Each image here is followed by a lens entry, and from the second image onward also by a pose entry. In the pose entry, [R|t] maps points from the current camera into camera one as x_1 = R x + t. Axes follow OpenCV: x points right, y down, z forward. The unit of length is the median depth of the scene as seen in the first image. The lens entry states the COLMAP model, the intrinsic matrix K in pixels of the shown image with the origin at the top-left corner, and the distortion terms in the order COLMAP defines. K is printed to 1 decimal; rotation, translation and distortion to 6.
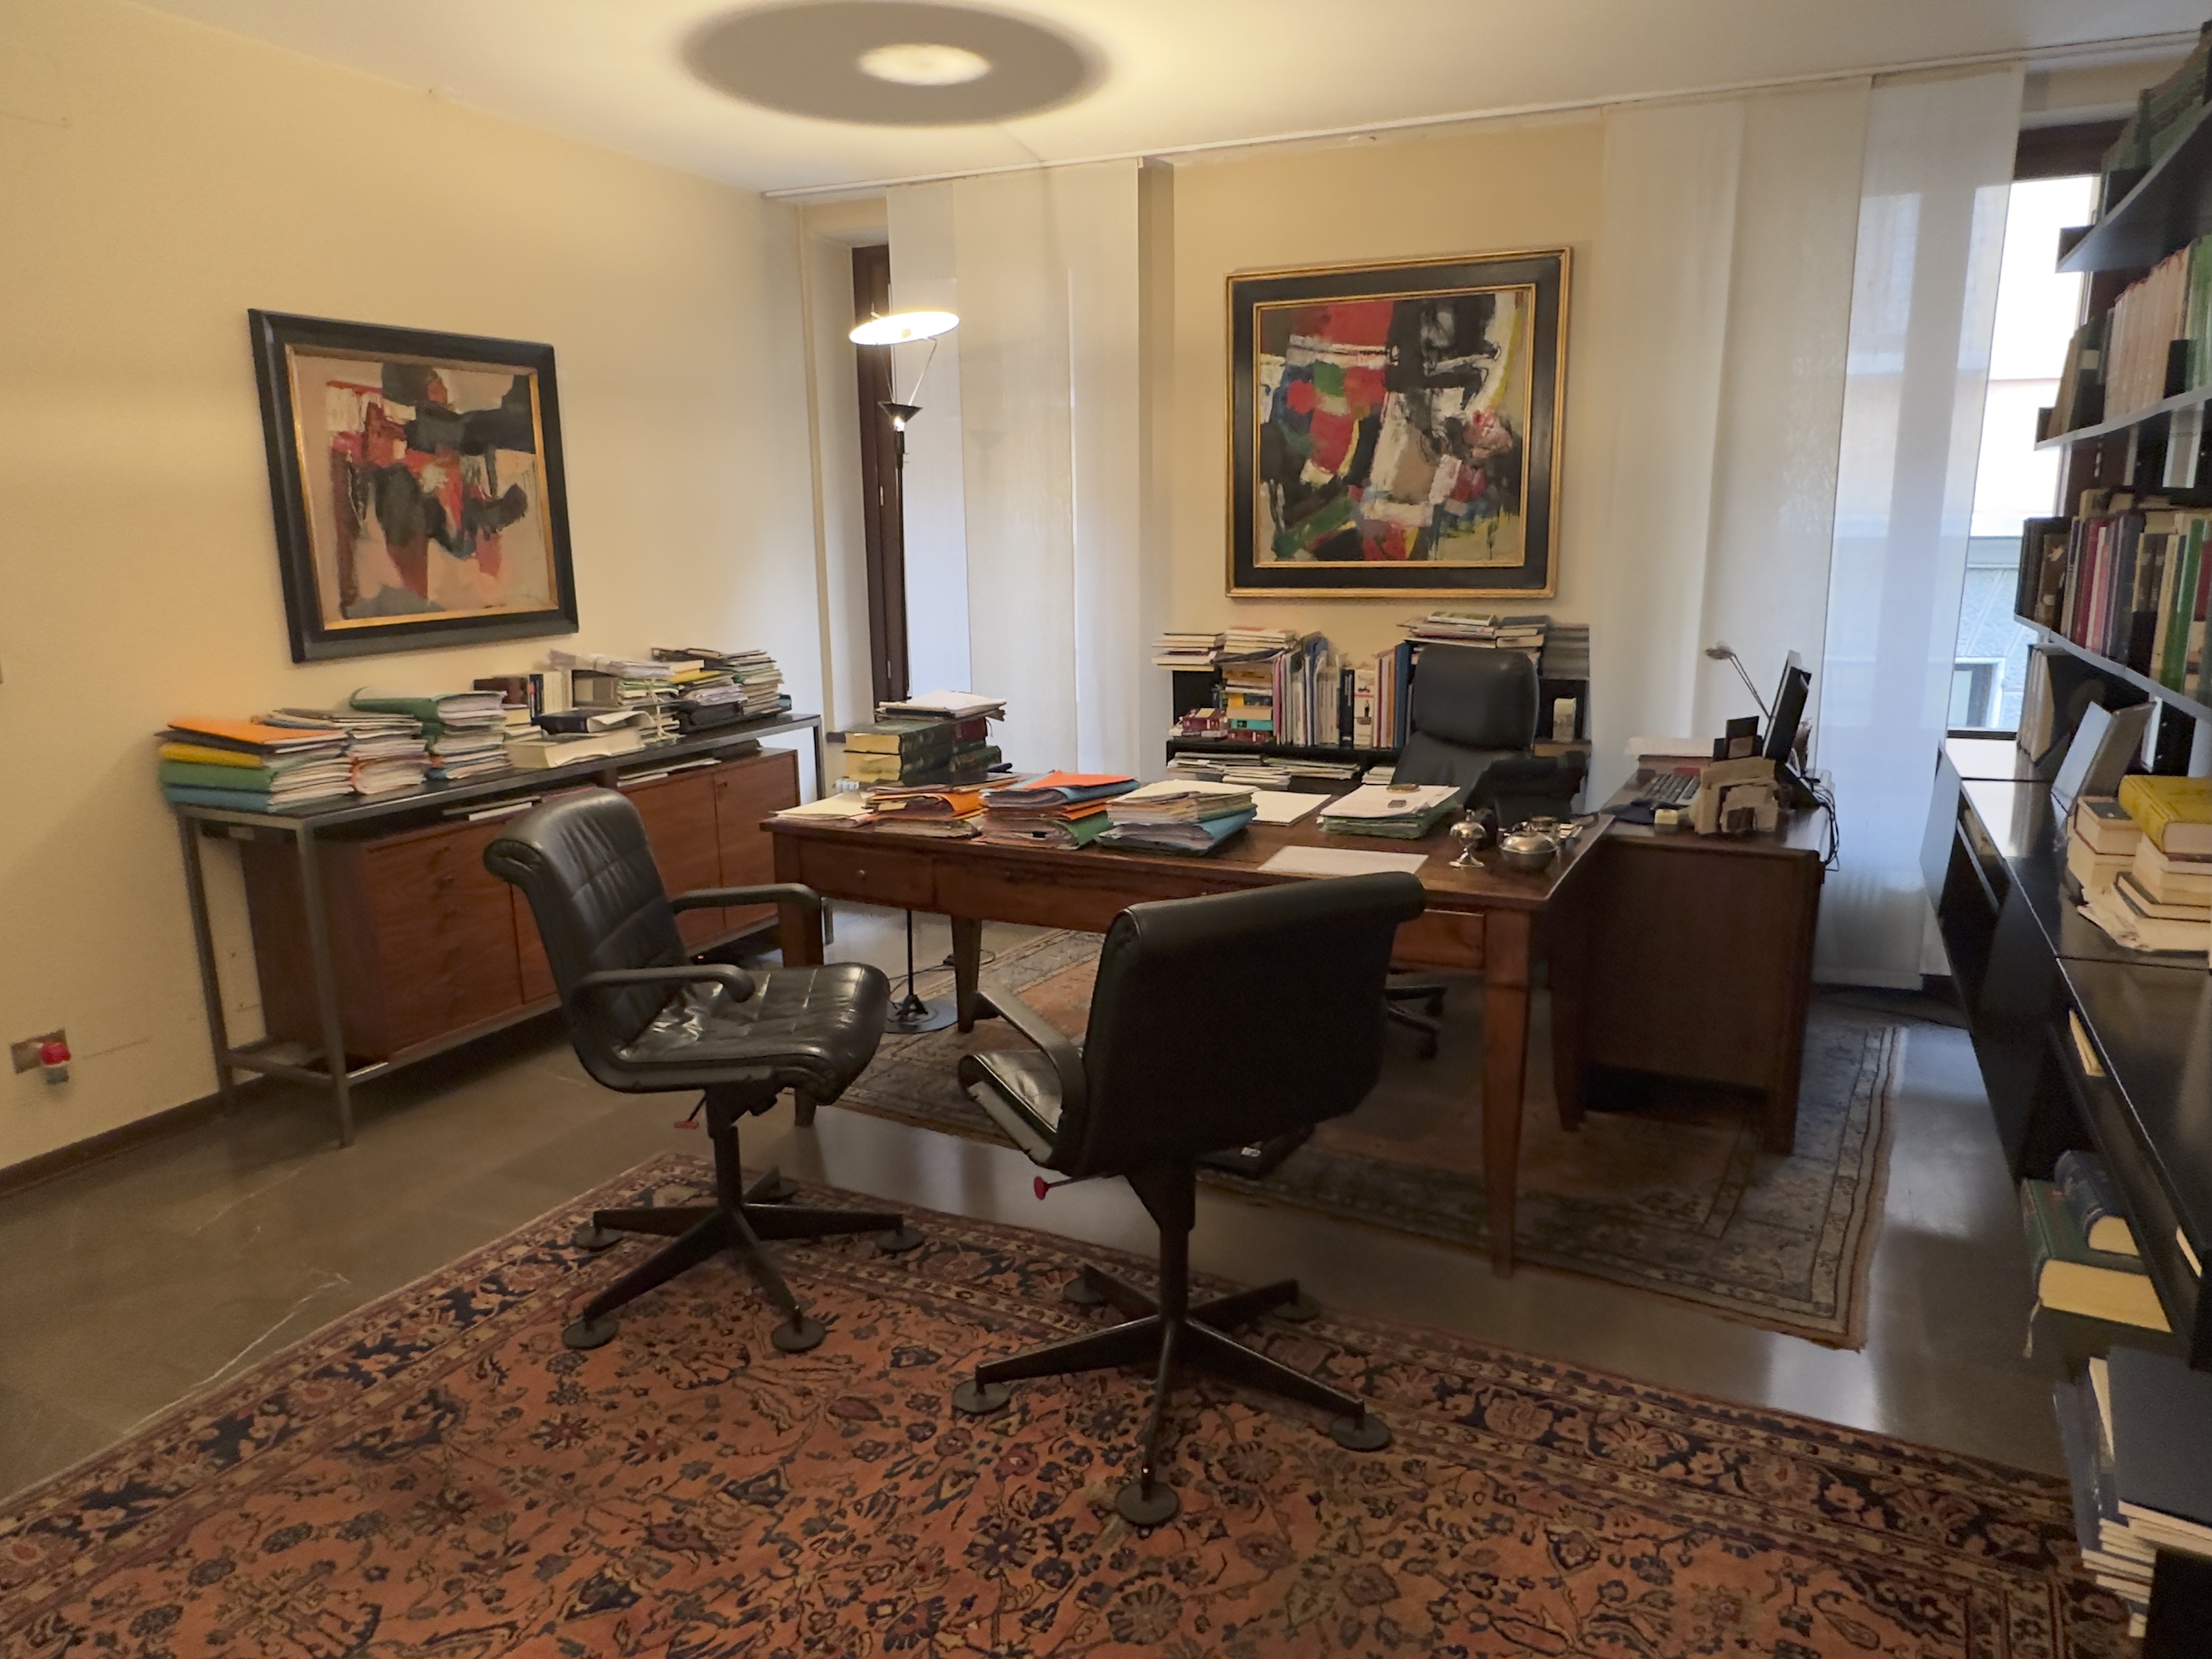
lens RADIAL K [[1456.6, 0, 1110.2], [0, 1456.6, 835.7], [0, 0, 1]] dist [0.000265, -0.003408]
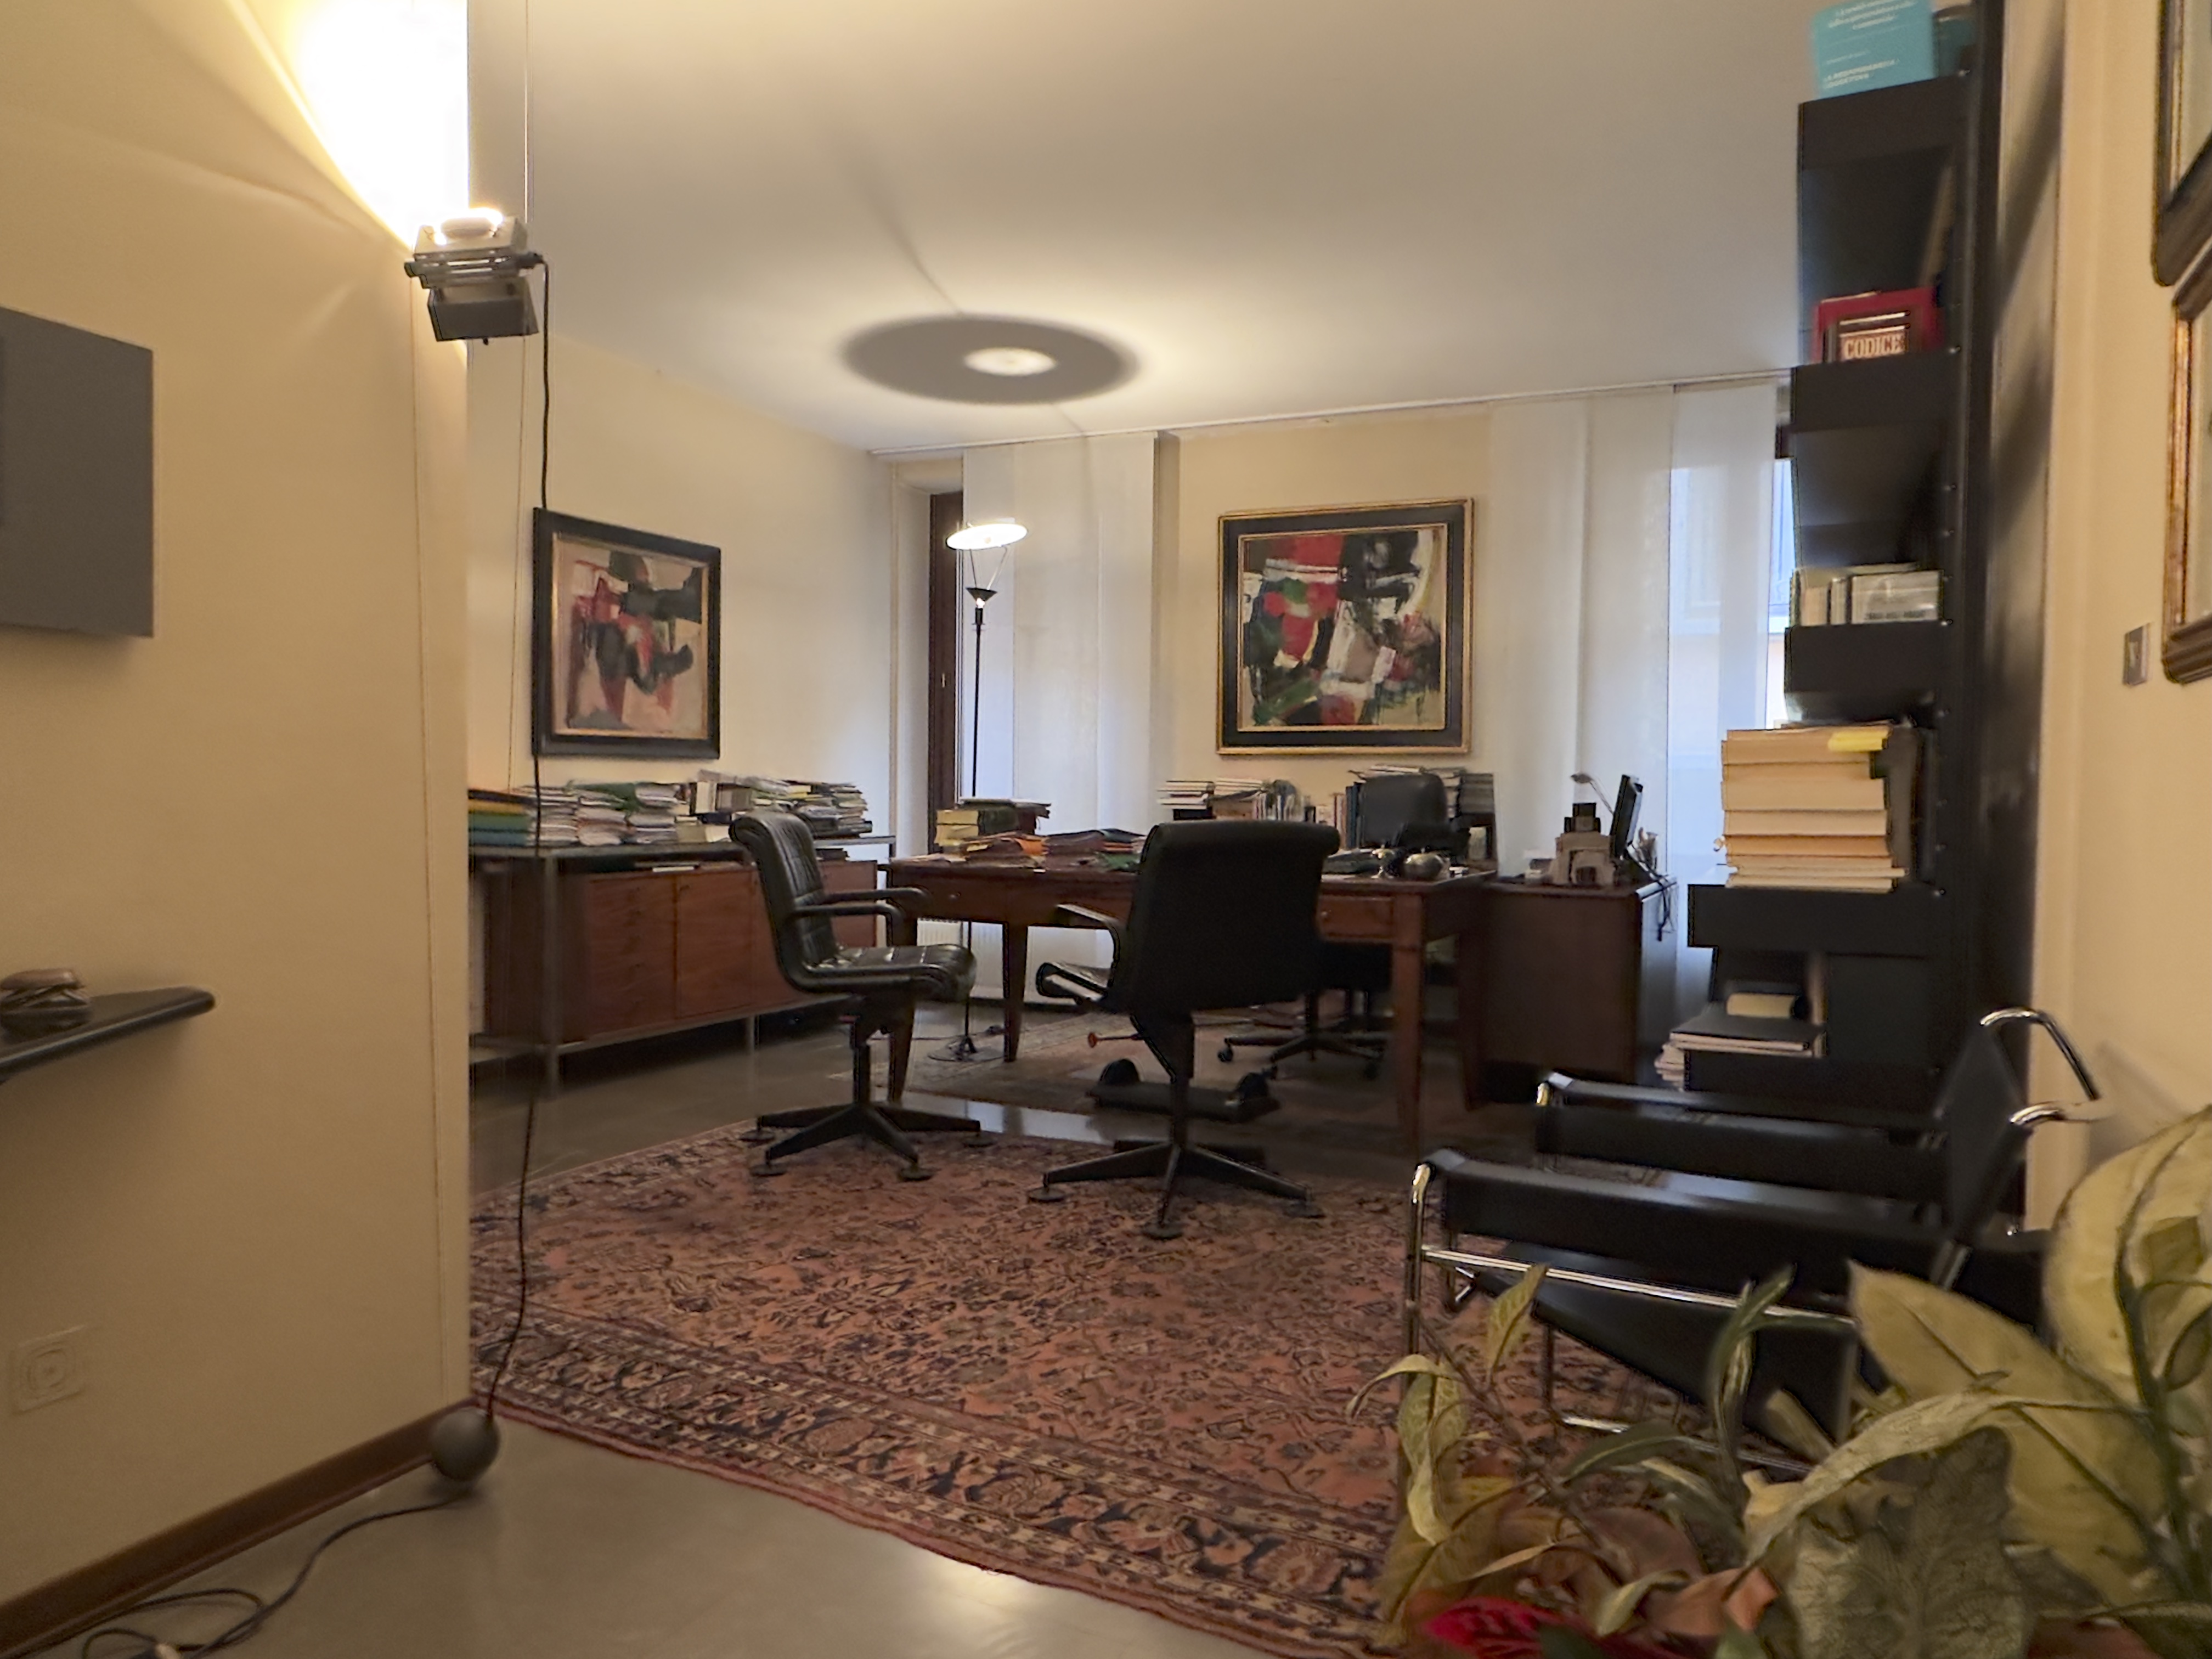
lens RADIAL K [[1456.6, 0, 1100.5], [0, 1456.6, 828.2], [0, 0, 1]] dist [0.000265, -0.003408]
pose [[0.999717, 0.023773, 0.000530, -0.025911], [-0.023251, 0.981953, -0.187691, 0.176279], [-0.004982, 0.187625, 0.982228, -0.301512]]
